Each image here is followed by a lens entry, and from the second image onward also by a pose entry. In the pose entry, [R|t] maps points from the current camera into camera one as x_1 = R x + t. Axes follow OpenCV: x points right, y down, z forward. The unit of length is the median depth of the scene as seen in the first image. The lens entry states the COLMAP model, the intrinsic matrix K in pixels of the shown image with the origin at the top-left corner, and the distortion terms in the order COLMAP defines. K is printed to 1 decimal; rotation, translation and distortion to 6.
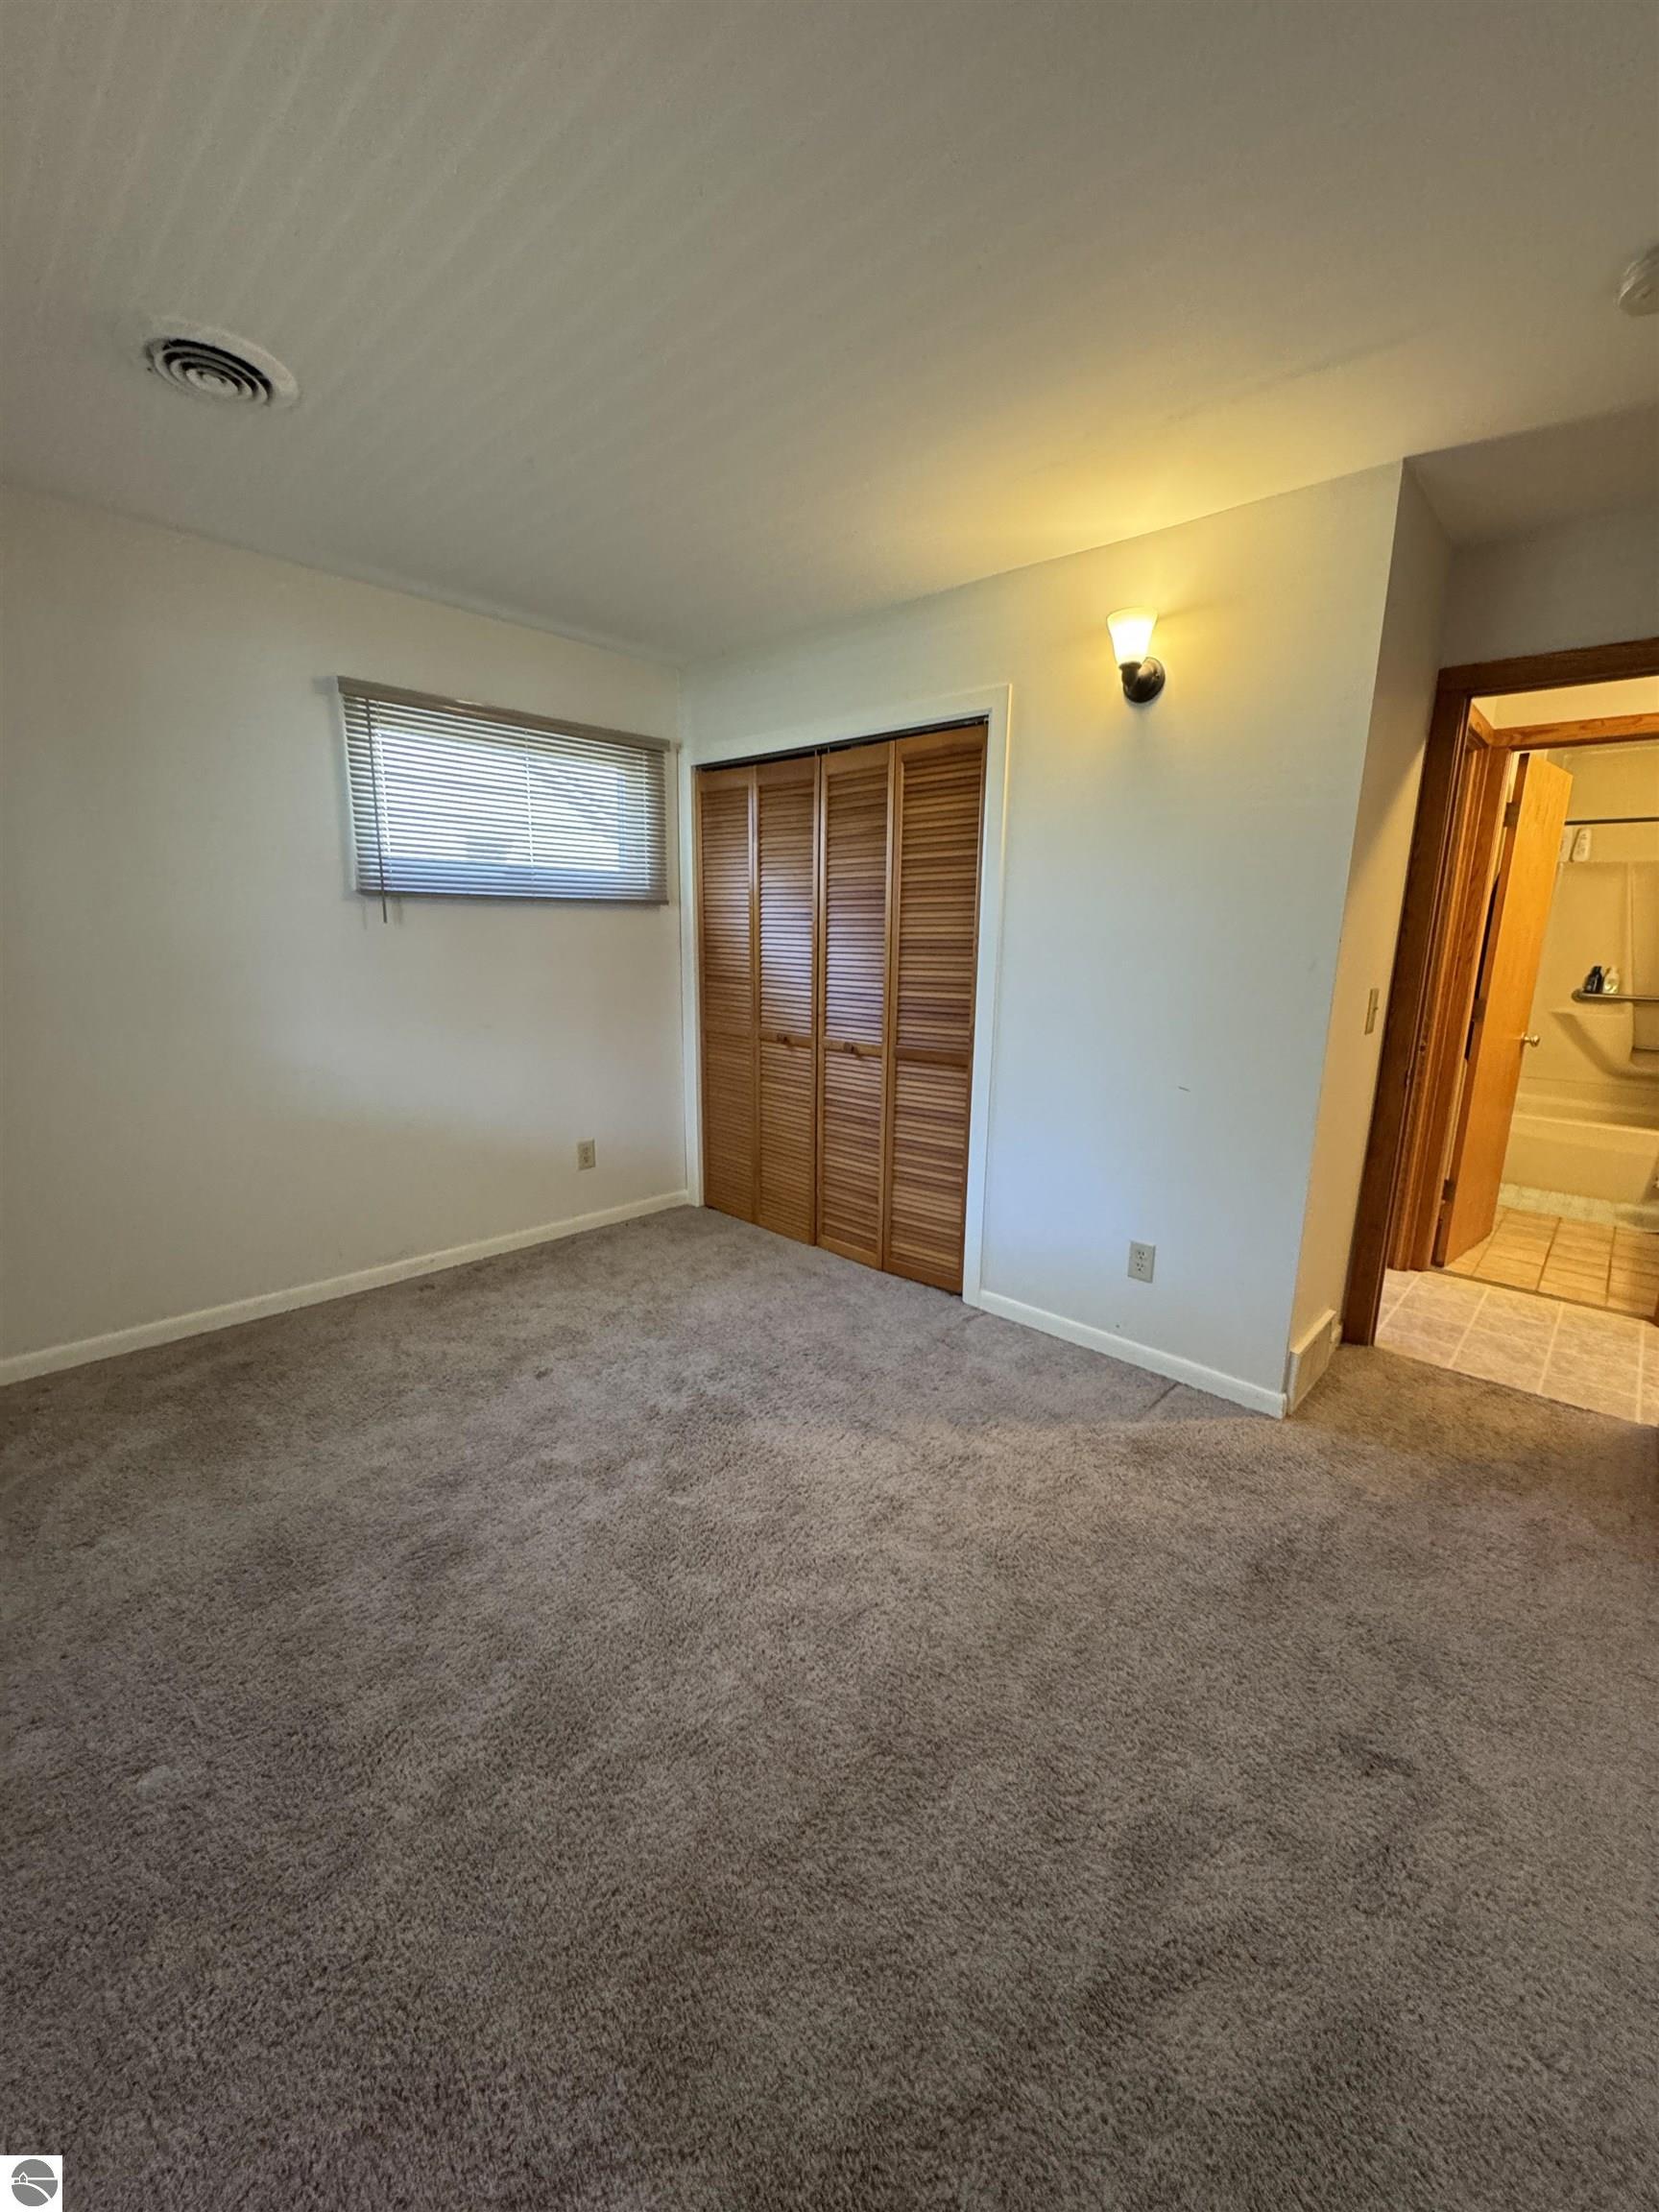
lens RADIAL K [[881.2, 0, 829.3], [0, 881.2, 1108.8], [0, 0, 1]] dist [-0.002861, 0.000597]
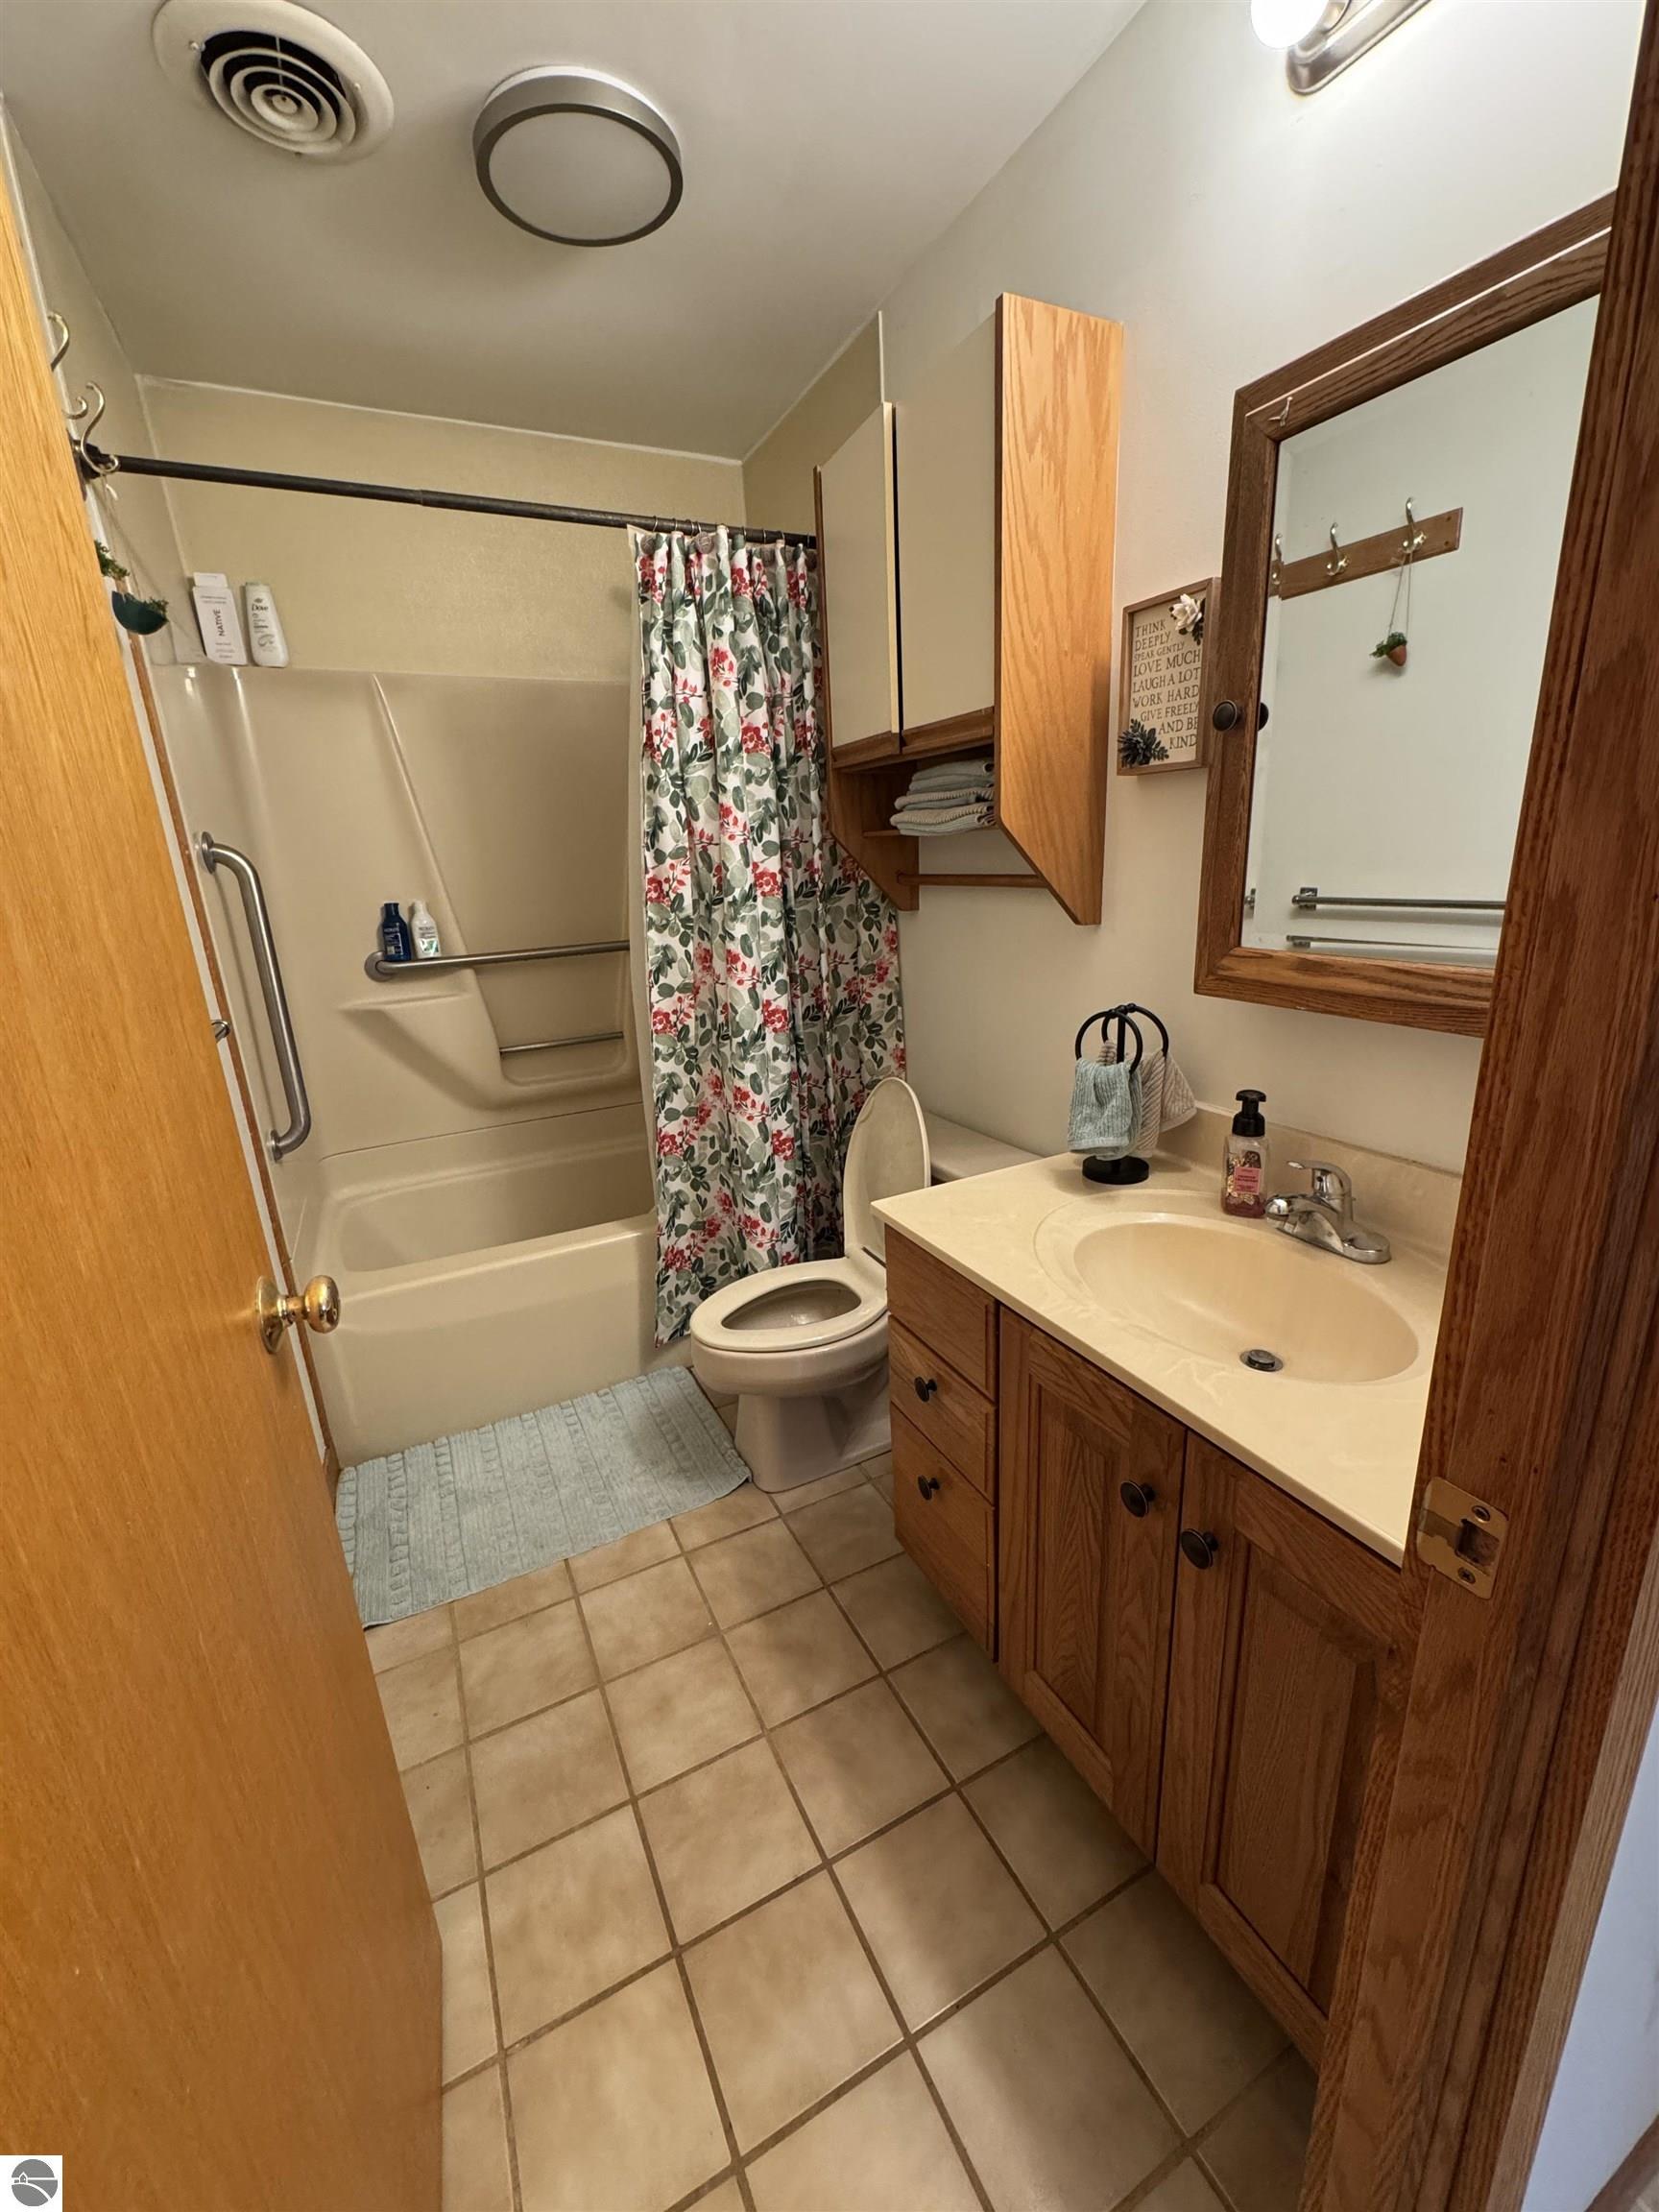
lens RADIAL K [[881.2, 0, 824.8], [0, 881.2, 1097.8], [0, 0, 1]] dist [-0.002861, 0.000597]
pose [[0.351538, -0.296784, 0.887885, 0.507962], [0.241979, 0.944995, 0.220067, -0.111721], [-0.904360, 0.137488, 0.404018, 0.616258]]
